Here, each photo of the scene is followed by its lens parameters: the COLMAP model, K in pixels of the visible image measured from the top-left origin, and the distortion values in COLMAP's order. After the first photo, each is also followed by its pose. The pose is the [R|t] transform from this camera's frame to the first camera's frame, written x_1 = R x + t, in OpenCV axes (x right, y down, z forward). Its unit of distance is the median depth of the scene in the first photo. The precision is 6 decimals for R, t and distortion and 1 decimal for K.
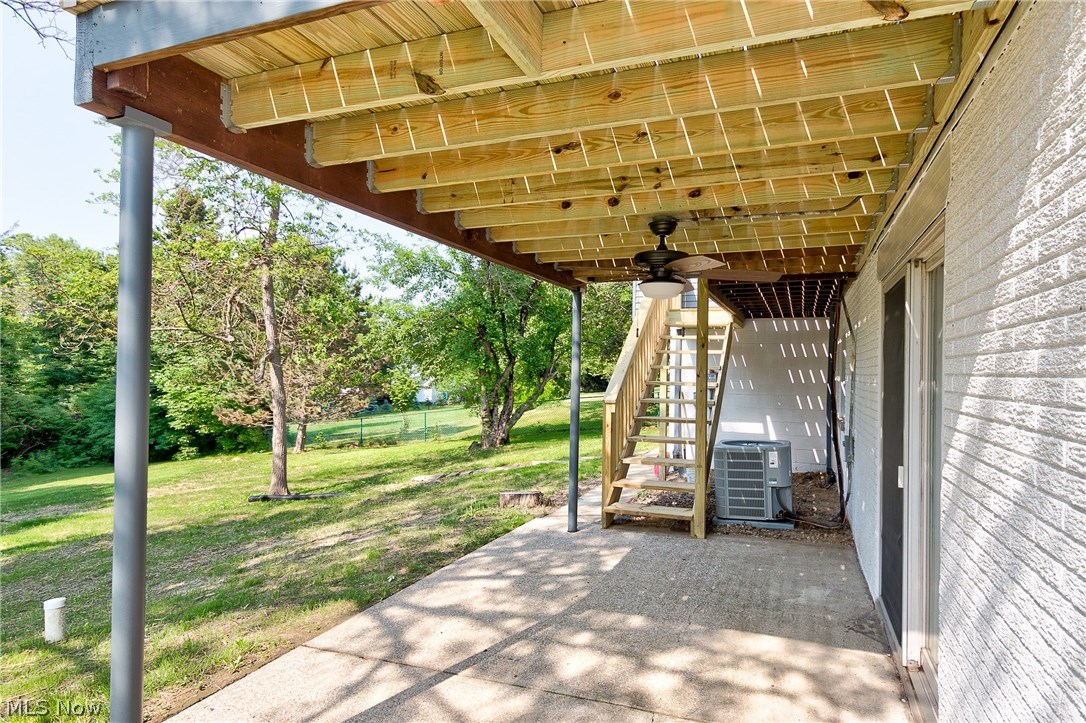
lens RADIAL K [[580.7, 0, 542.3], [0, 580.7, 369.4], [0, 0, 1]] dist [0.004468, 0.000528]
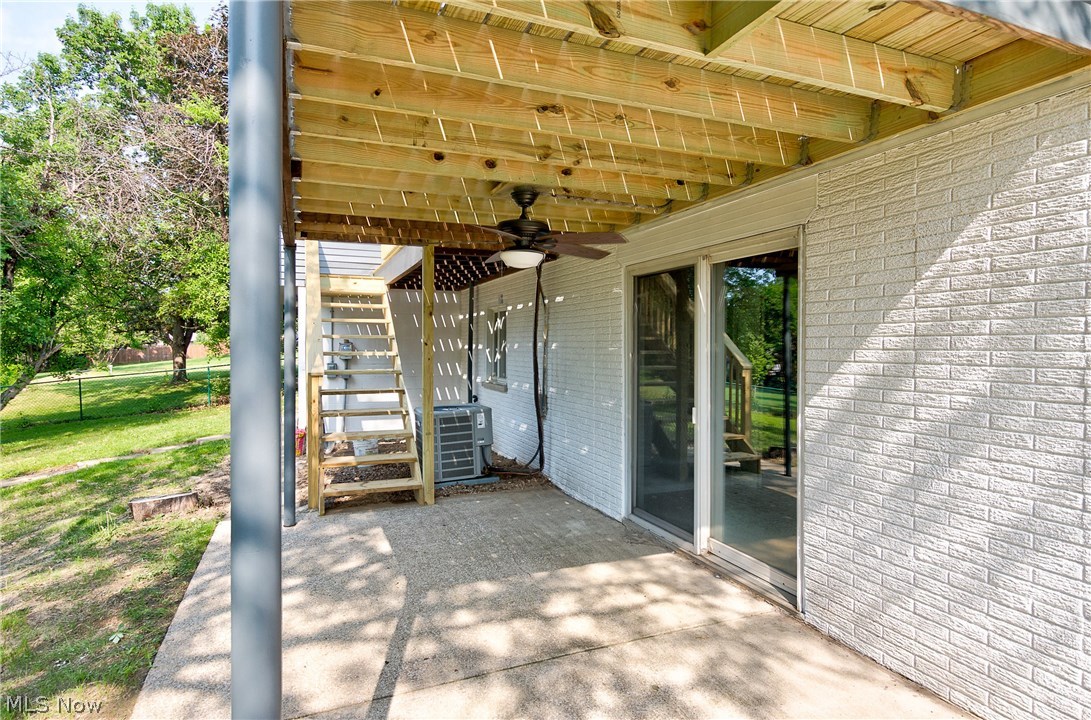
lens RADIAL K [[586.3, 0, 545.3], [0, 586.3, 338.9], [0, 0, 1]] dist [0.005409, 0.000637]
pose [[0.751730, -0.002207, 0.659467, -0.396990], [0.004045, 0.999991, -0.001264, 0.007581], [-0.659459, 0.003617, 0.751732, 0.160193]]
